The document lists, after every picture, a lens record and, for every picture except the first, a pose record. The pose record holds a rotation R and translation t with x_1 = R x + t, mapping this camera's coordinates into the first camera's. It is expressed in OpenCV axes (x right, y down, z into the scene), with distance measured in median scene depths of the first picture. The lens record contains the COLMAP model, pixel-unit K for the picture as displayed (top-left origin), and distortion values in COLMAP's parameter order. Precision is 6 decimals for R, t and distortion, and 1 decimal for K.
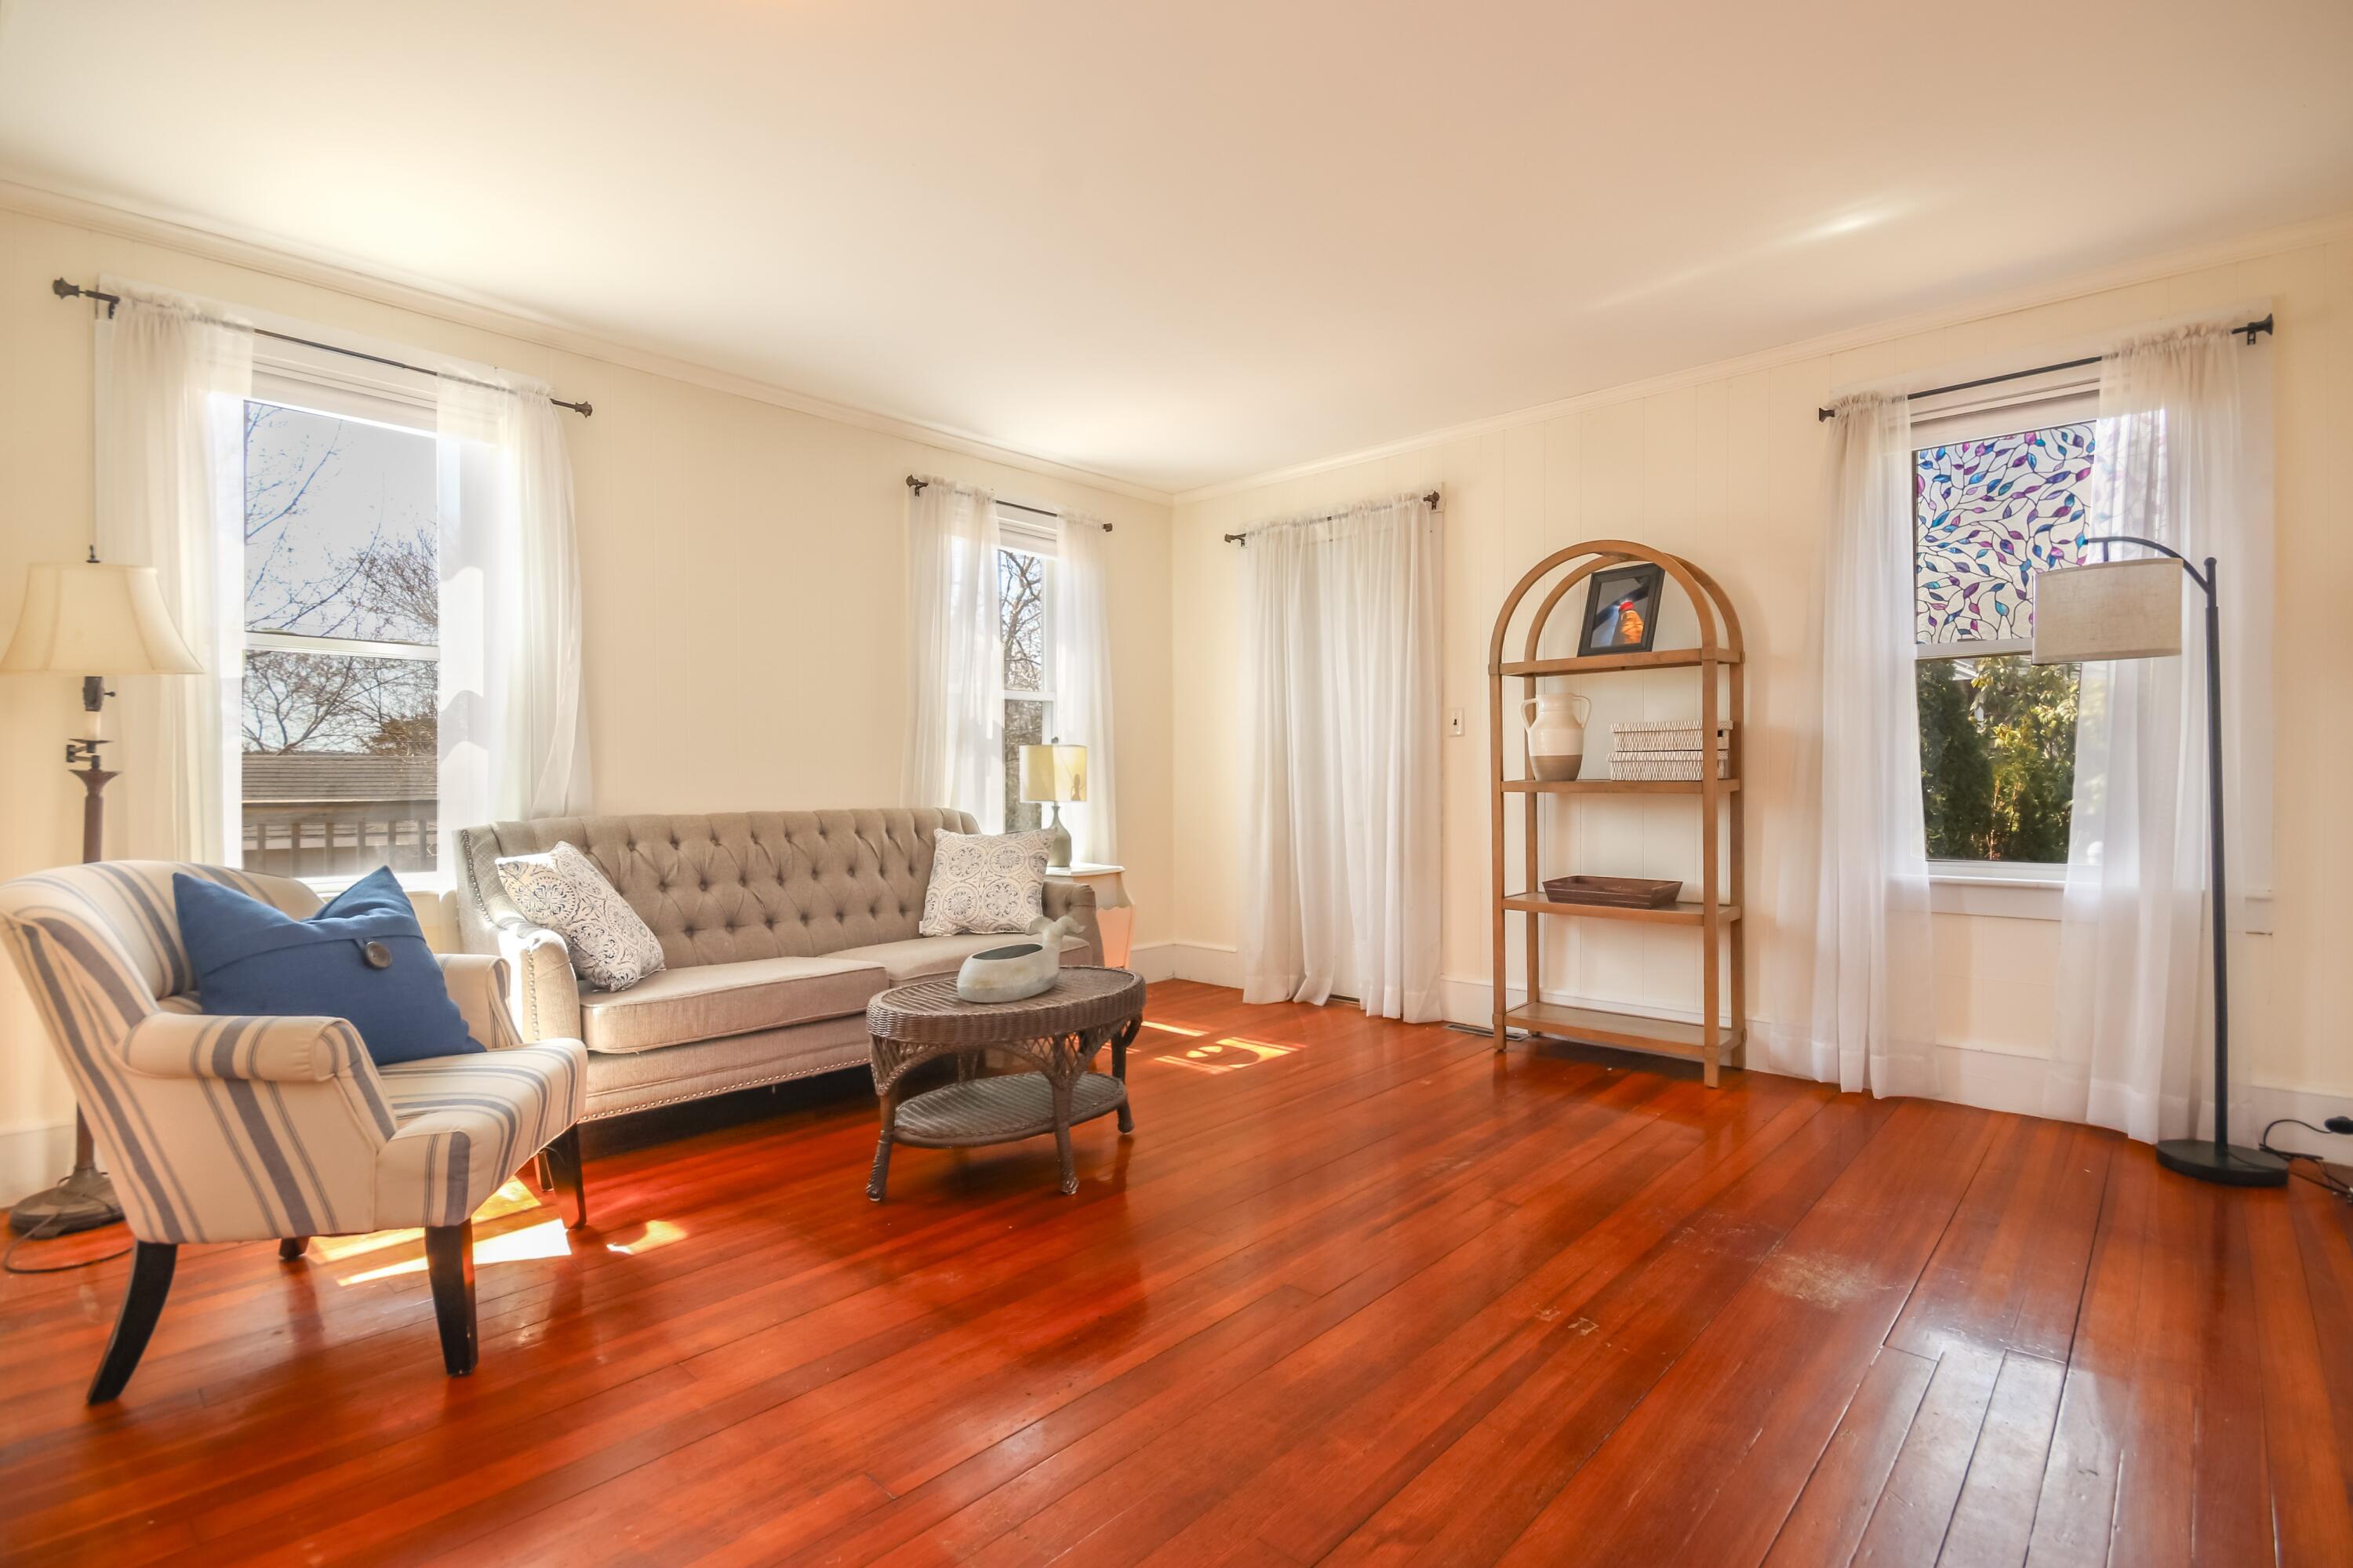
lens RADIAL K [[1097.8, 0, 1181.6], [0, 1097.8, 789.1], [0, 0, 1]] dist [-0.001347, -0.000003]
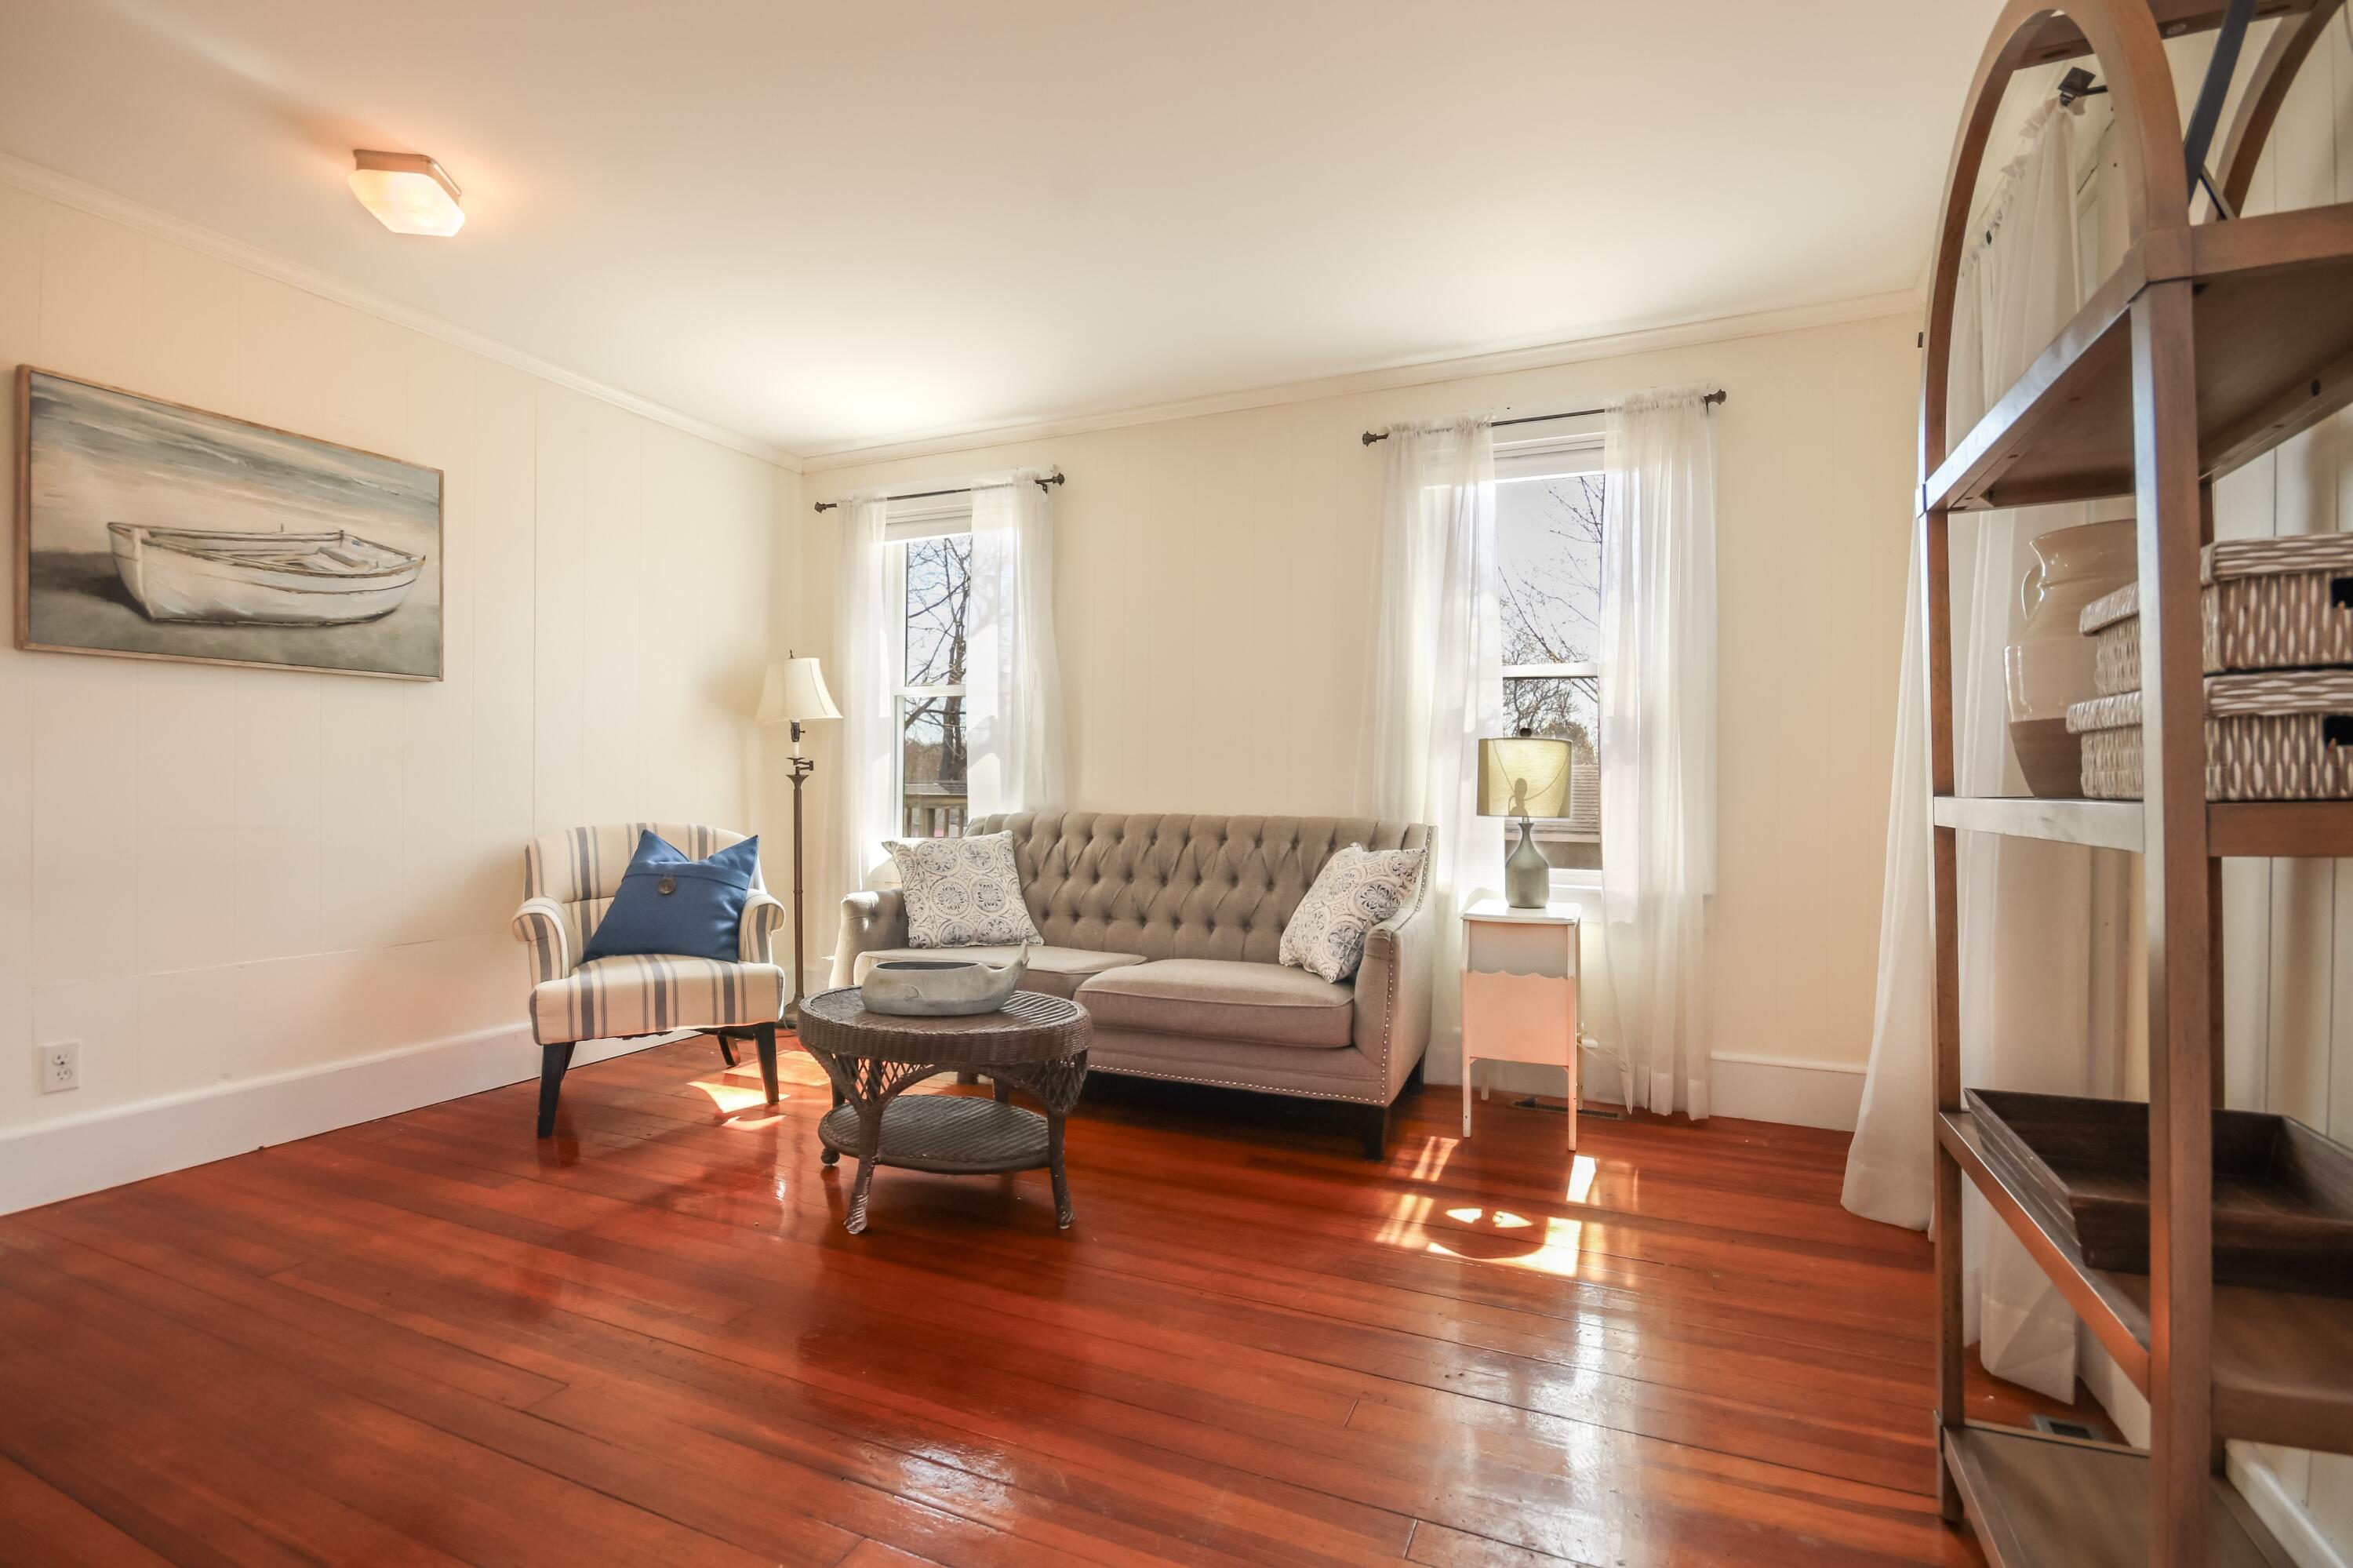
lens RADIAL K [[1097.8, 0, 1181.6], [0, 1097.8, 789.1], [0, 0, 1]] dist [-0.001347, -0.000003]
pose [[0.320036, 0.008538, -0.947367, 0.634221], [-0.017473, 0.999842, 0.003108, -0.007085], [0.947244, 0.015559, 0.320135, 0.712536]]
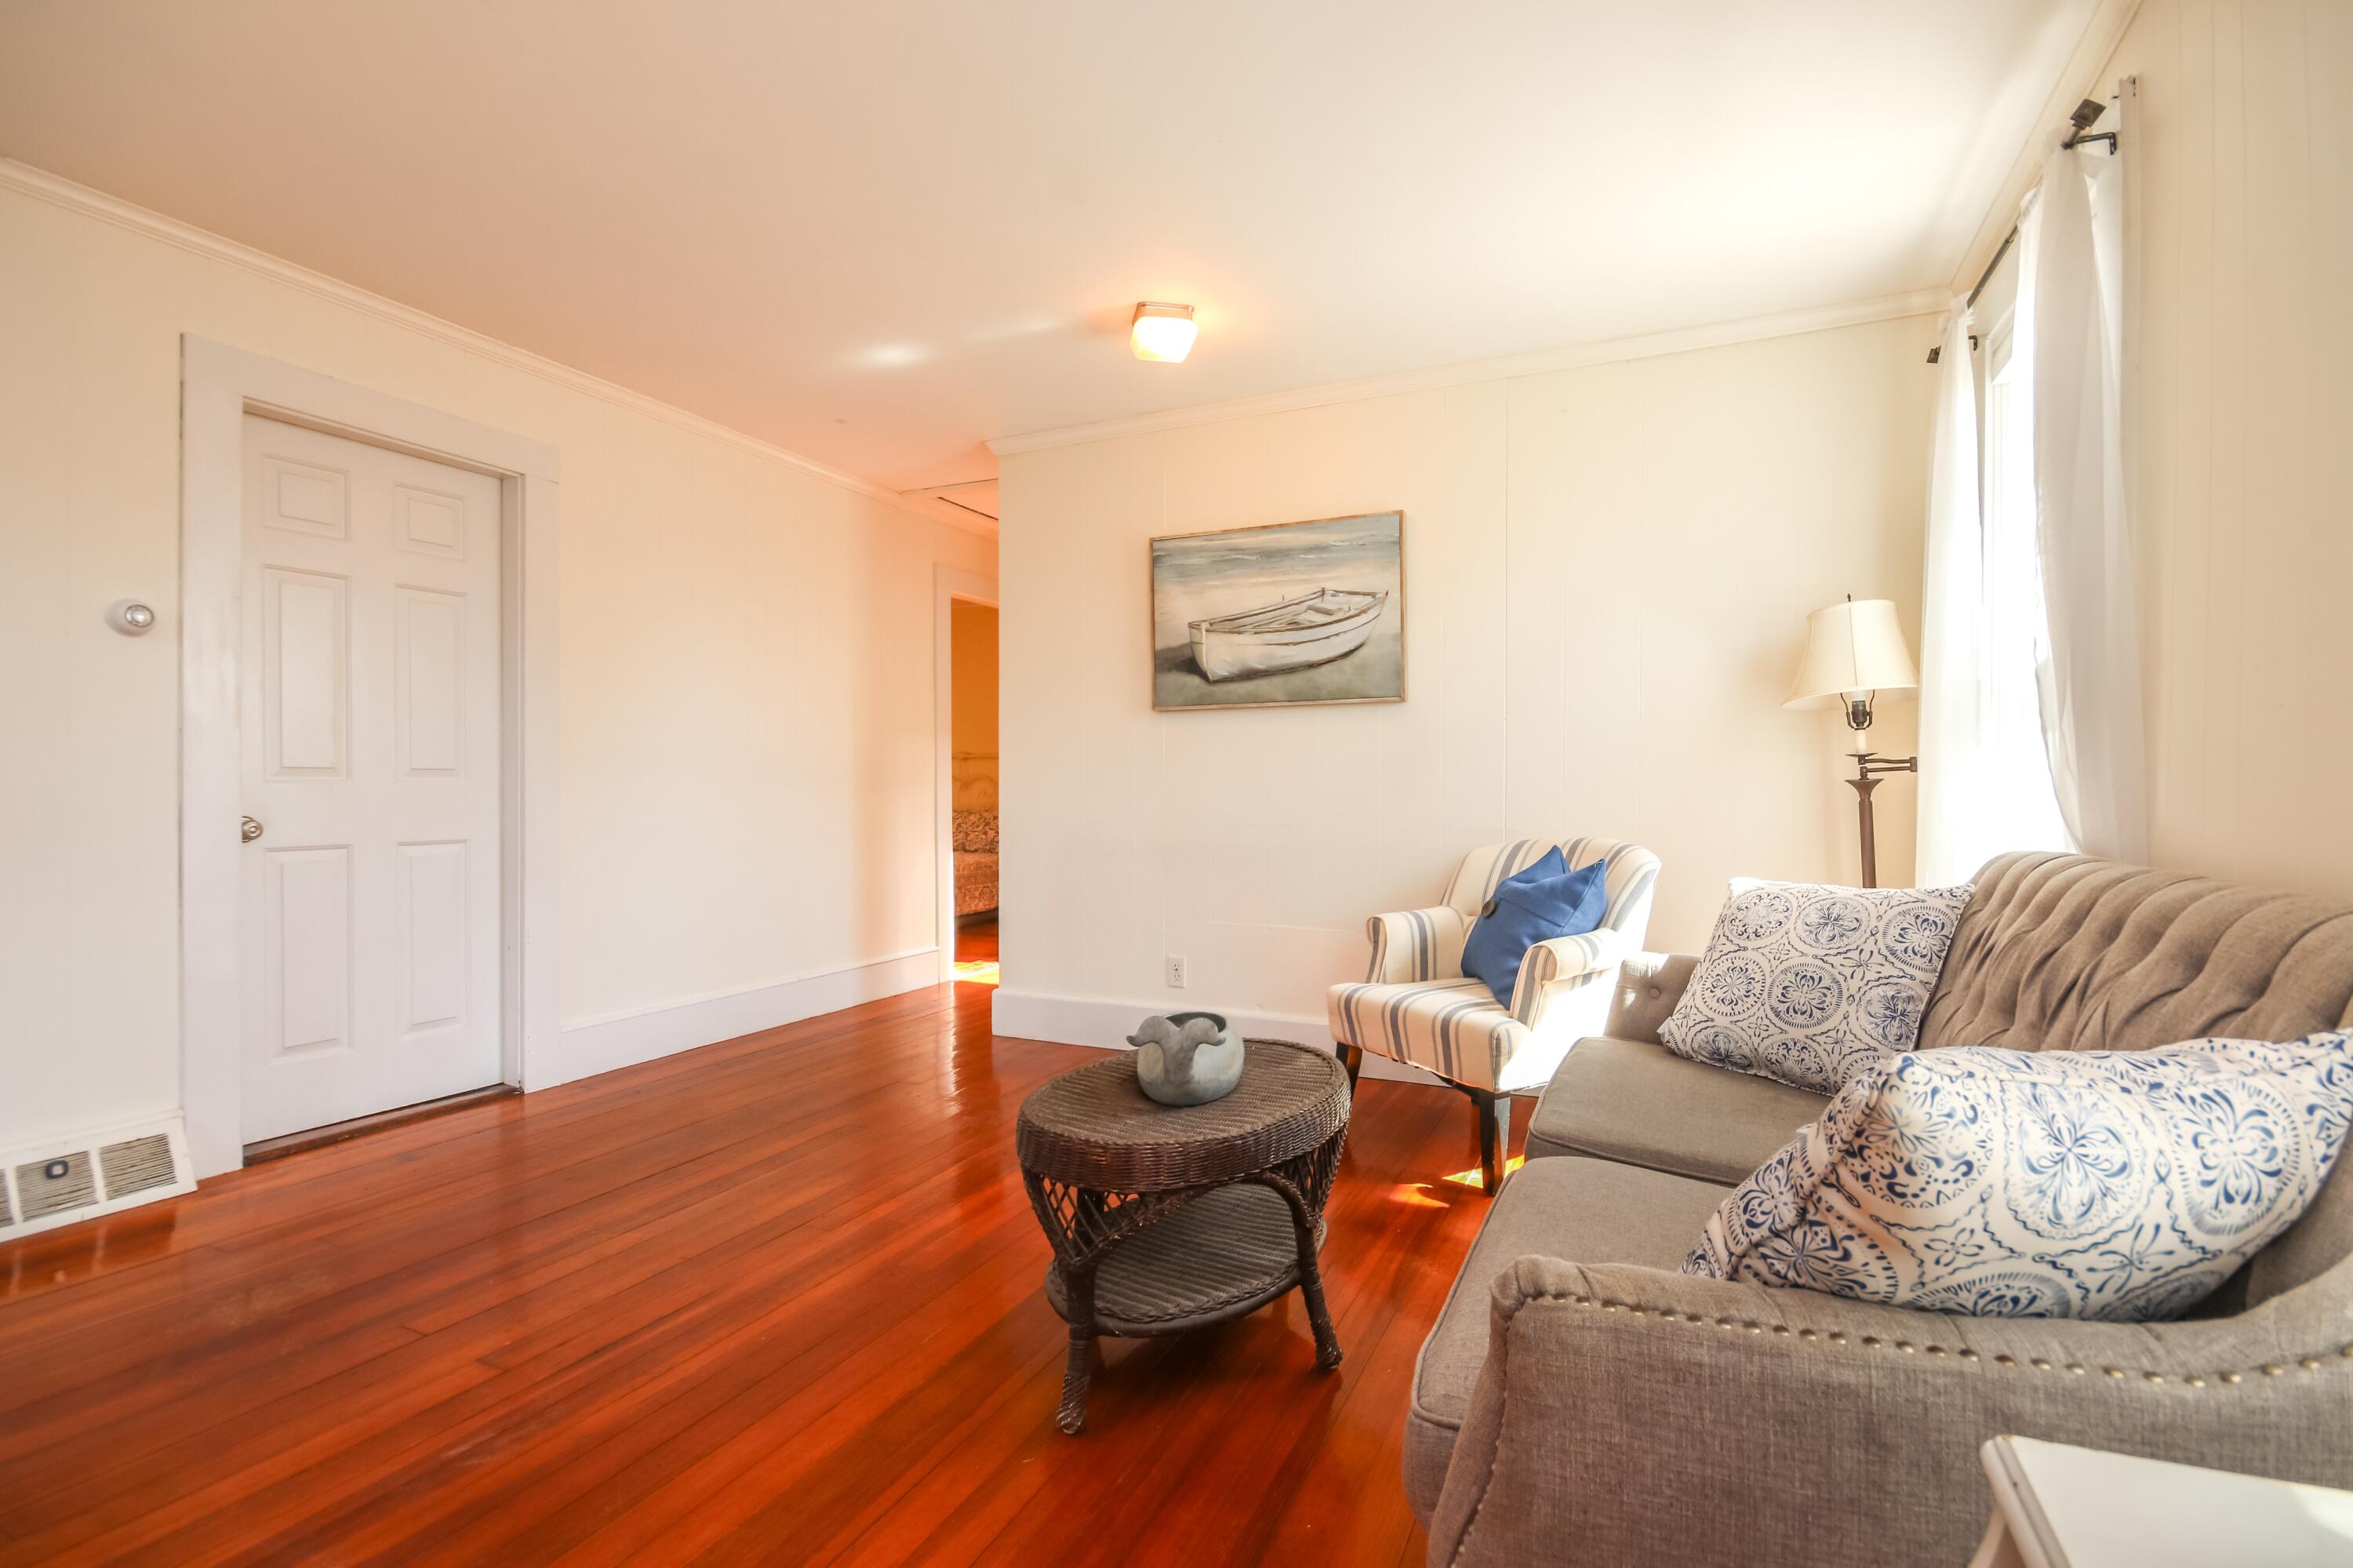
lens RADIAL K [[1097.8, 0, 1181.6], [0, 1097.8, 789.1], [0, 0, 1]] dist [-0.001347, -0.000003]
pose [[-0.954745, 0.002232, -0.297418, 0.051532], [-0.001747, 0.999912, 0.013115, -0.014577], [0.297421, 0.013041, -0.954657, 1.340596]]
